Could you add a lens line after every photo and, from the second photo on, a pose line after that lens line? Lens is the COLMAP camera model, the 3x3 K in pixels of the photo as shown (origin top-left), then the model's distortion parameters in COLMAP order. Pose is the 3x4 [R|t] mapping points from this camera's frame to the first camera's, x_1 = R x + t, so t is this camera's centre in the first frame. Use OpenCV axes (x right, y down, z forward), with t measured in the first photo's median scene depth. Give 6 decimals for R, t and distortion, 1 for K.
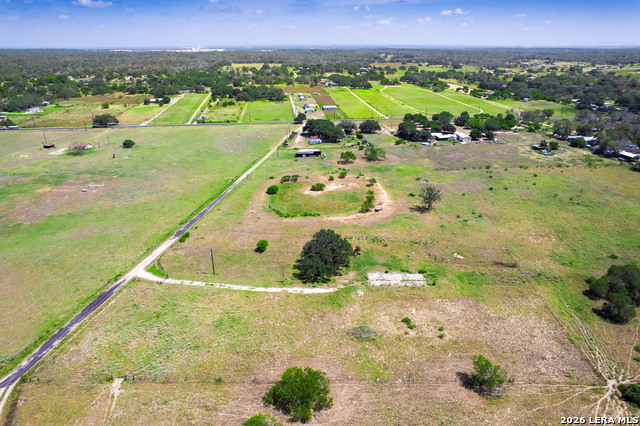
lens RADIAL K [[413.0, 0, 325.3], [0, 413.0, 210.5], [0, 0, 1]] dist [-0.067789, 0.063309]
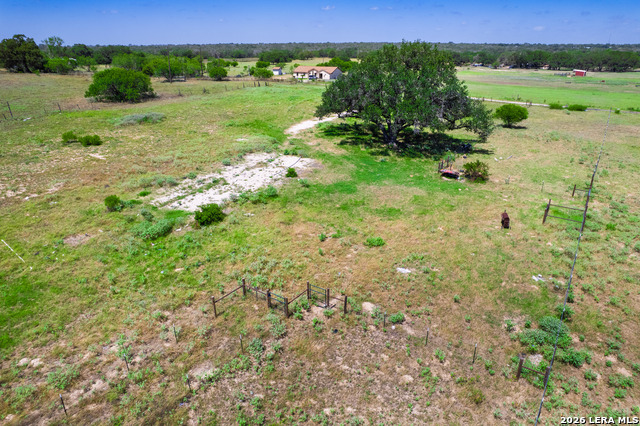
lens RADIAL K [[413.0, 0, 325.3], [0, 413.0, 210.5], [0, 0, 1]] dist [-0.067789, 0.063309]
pose [[-0.437174, 0.333923, -0.835089, 0.403190], [-0.343318, 0.796247, 0.498121, 0.015670], [0.831271, 0.504466, -0.233457, 1.133091]]
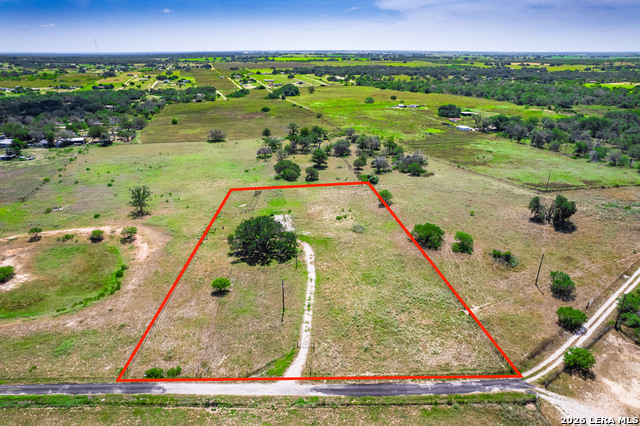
lens RADIAL K [[413.0, 0, 325.3], [0, 413.0, 210.5], [0, 0, 1]] dist [-0.067789, 0.063309]
pose [[-0.164731, -0.373922, 0.912714, -0.986464], [0.369819, 0.834434, 0.408599, -0.333155], [-0.914384, 0.404848, 0.000827, 0.865715]]
